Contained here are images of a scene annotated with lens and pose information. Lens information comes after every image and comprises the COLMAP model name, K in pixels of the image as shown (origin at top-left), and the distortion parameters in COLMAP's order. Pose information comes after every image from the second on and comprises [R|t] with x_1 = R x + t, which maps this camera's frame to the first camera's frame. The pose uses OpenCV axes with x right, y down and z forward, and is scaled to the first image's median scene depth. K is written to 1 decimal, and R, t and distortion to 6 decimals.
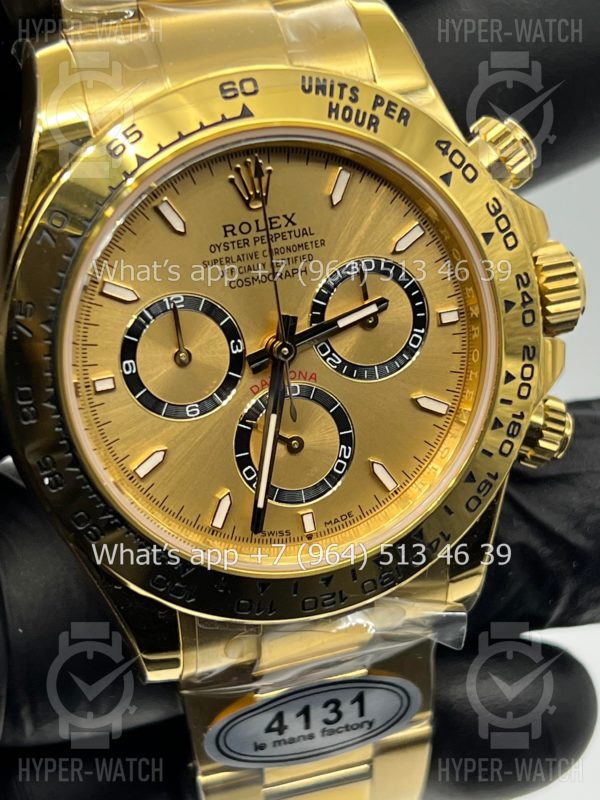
lens RADIAL K [[1913.4, 0, 289.0], [0, 1913.4, 393.6], [0, 0, 1]] dist [0.338314, 0.000000]
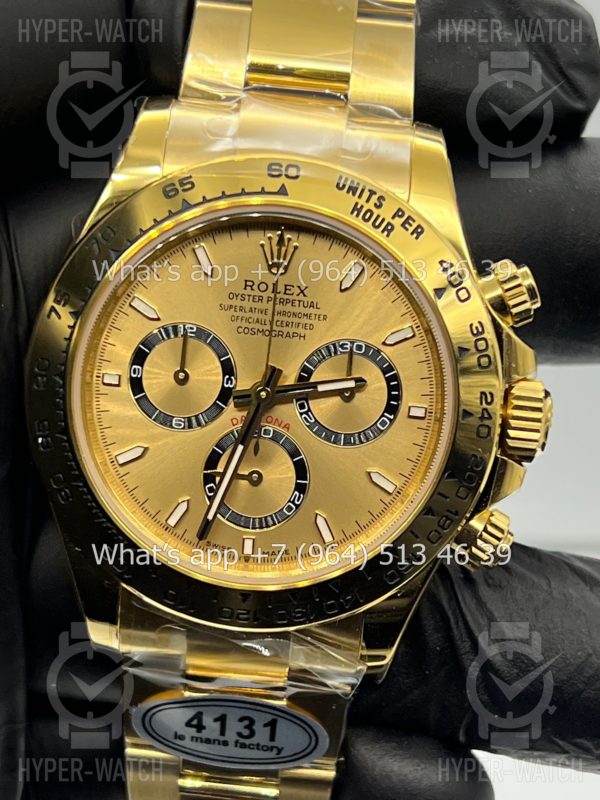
lens RADIAL K [[1815.5, 0, 293.5], [0, 1815.5, 432.7], [0, 0, 1]] dist [0.316379, 0.000000]
pose [[0.928822, 0.270712, -0.252993, 0.299317], [-0.295426, 0.953174, -0.064675, 0.065657], [0.223638, 0.134813, 0.965304, -0.068135]]
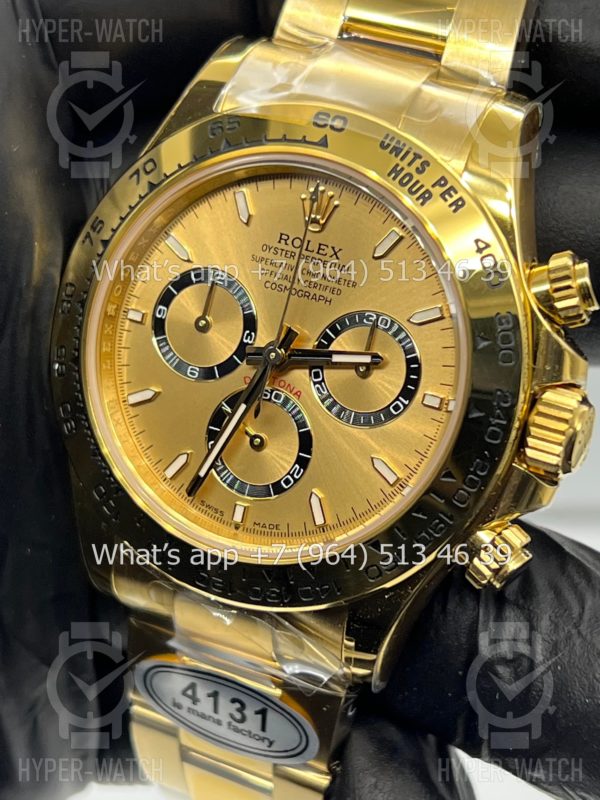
lens RADIAL K [[1913.4, 0, 302.6], [0, 1913.4, 394.8], [0, 0, 1]] dist [0.338314, 0.000000]
pose [[0.733834, 0.400925, -0.548404, 0.614381], [-0.458978, 0.887764, 0.034852, -0.047661], [0.500826, 0.226130, 0.835487, 0.093255]]
